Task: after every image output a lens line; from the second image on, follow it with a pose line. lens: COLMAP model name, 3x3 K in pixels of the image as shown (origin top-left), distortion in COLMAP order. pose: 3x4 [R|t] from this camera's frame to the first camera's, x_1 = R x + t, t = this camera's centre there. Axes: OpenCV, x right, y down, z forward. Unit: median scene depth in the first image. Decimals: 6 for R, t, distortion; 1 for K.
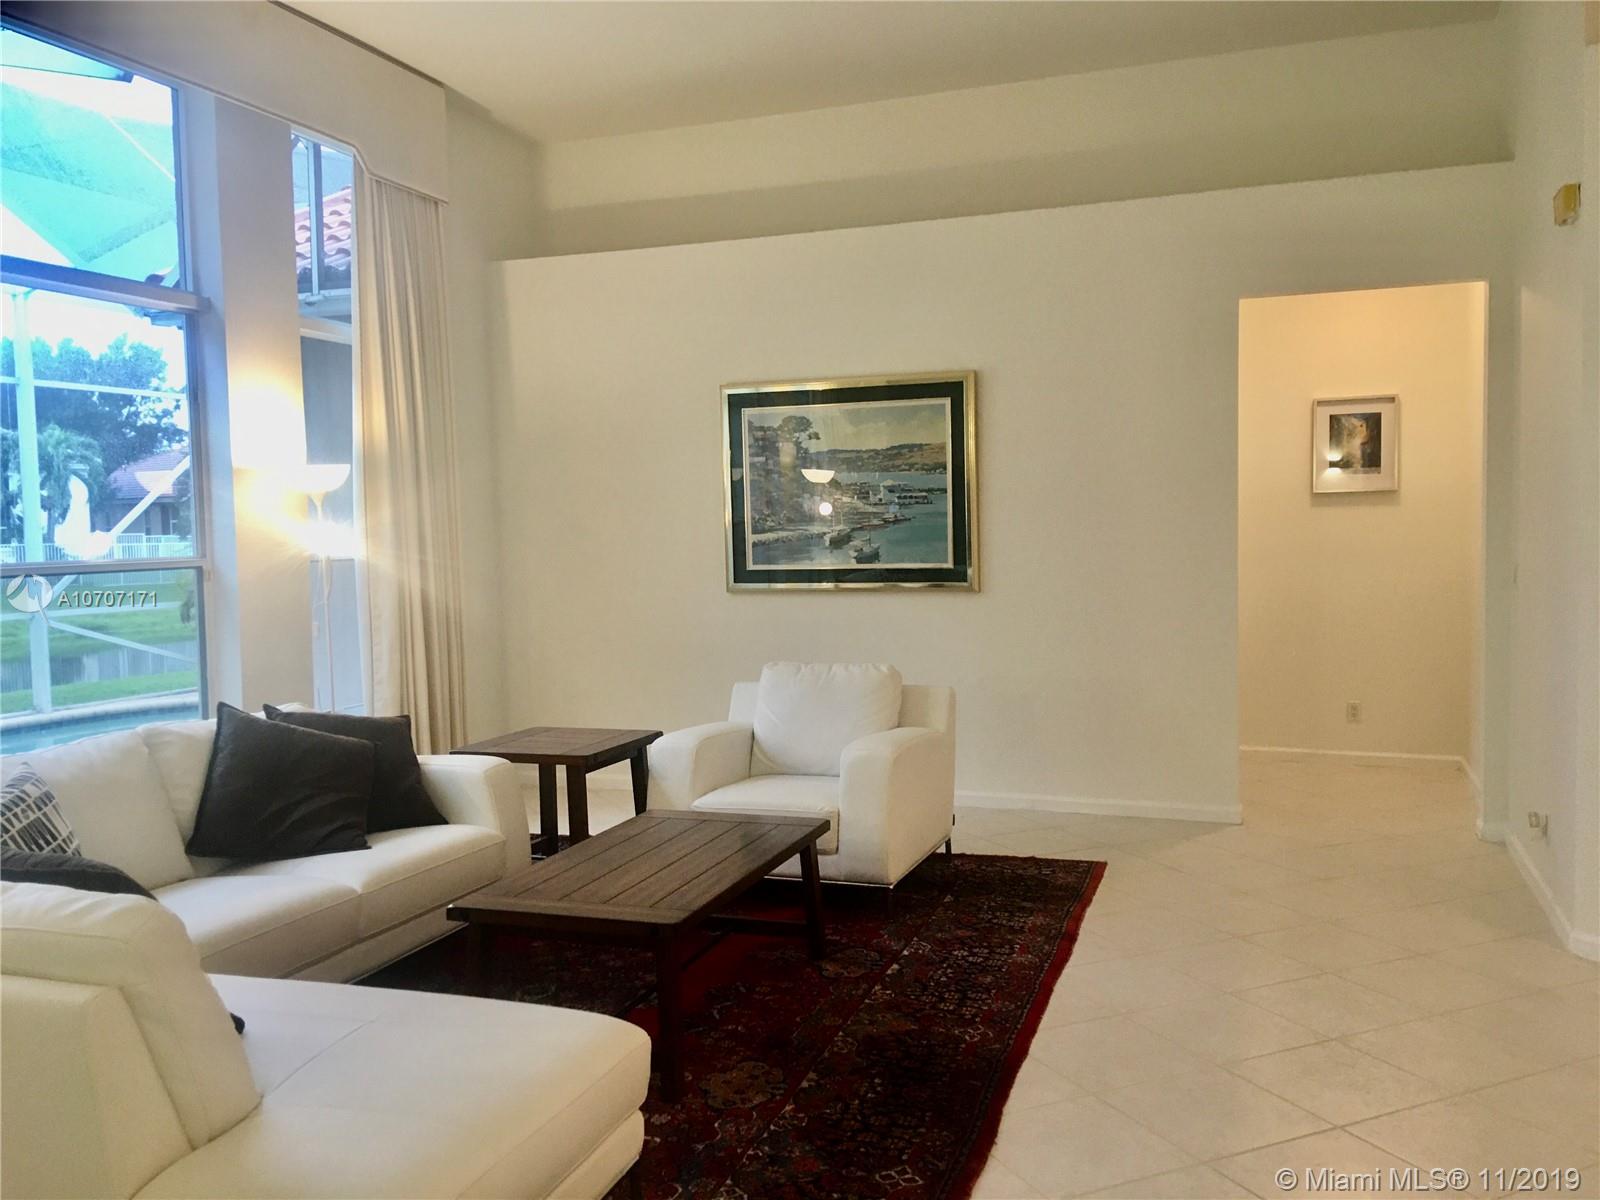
lens RADIAL K [[1322.0, 0, 830.8], [0, 1322.0, 595.5], [0, 0, 1]] dist [0.070012, 0.000290]
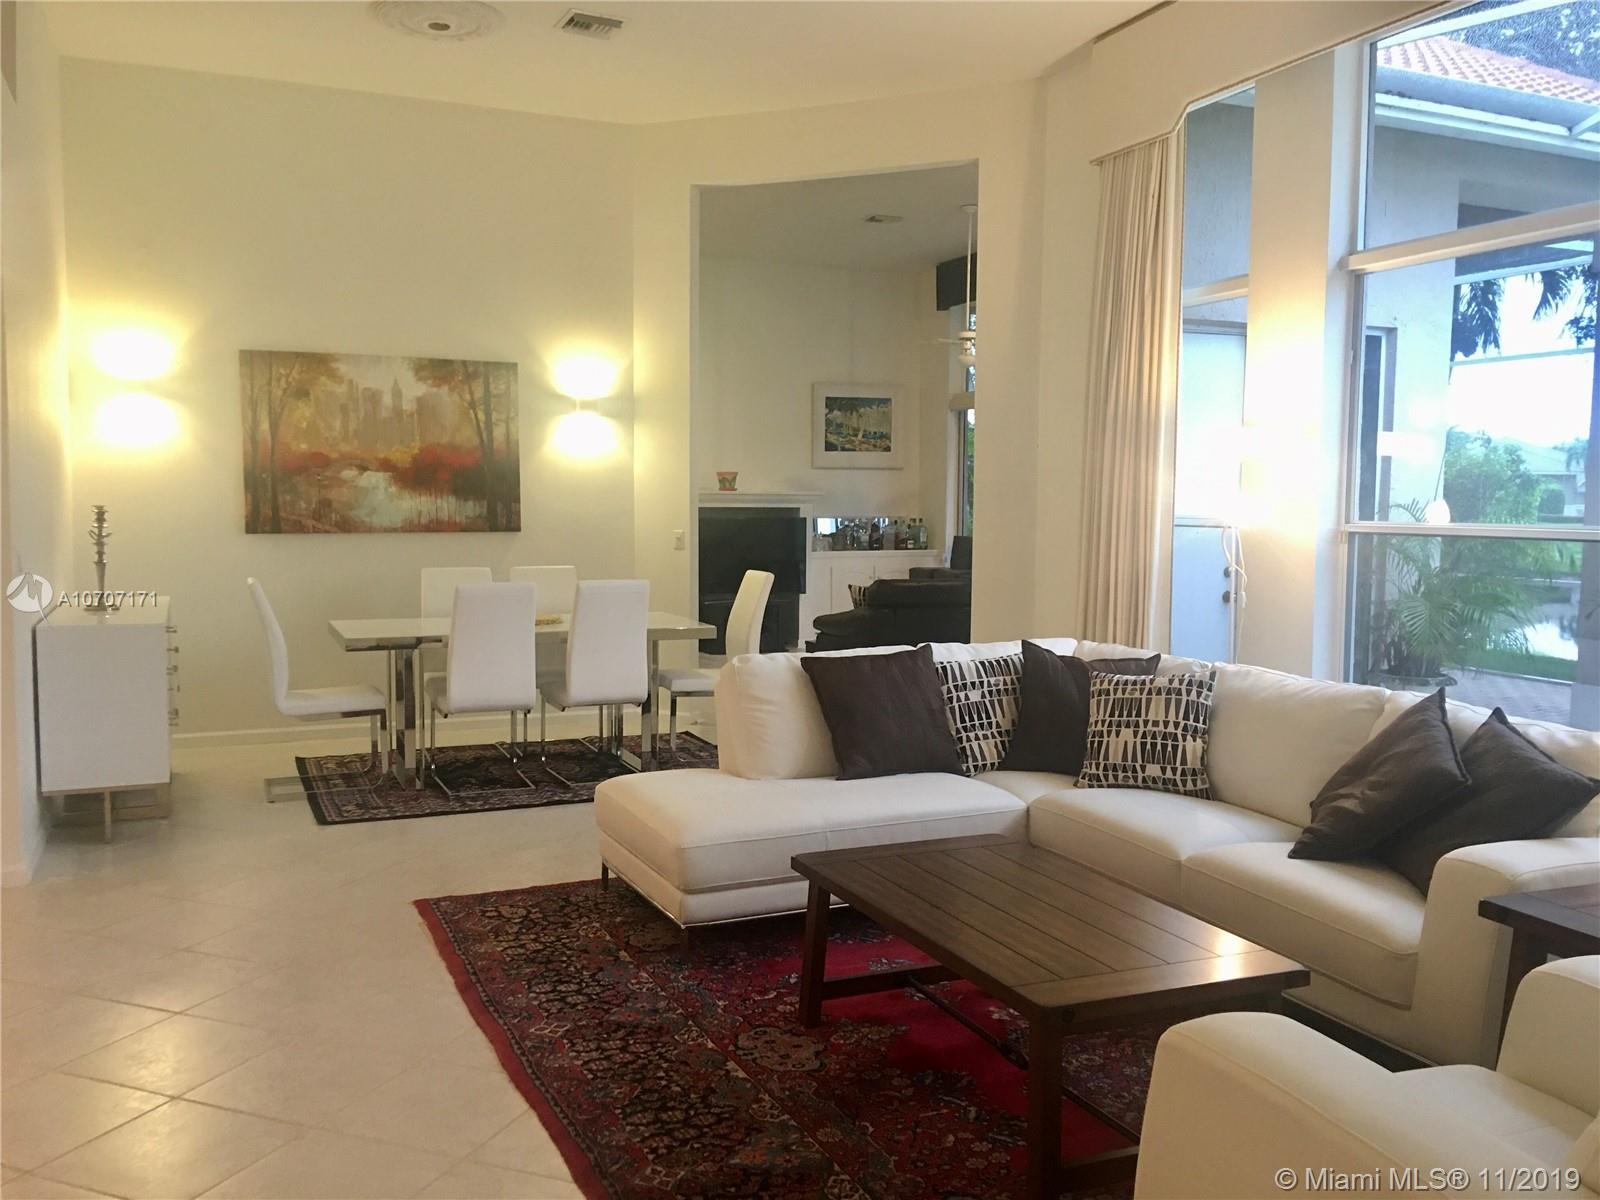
lens RADIAL K [[1324.7, 0, 800.0], [0, 1324.7, 600.0], [0, 0, 1]] dist [0.091247, -0.163799]
pose [[-0.727831, 0.069347, -0.682241, 0.555654], [-0.035868, 0.989662, 0.138860, -0.104769], [0.684818, 0.125537, -0.717819, 1.592967]]
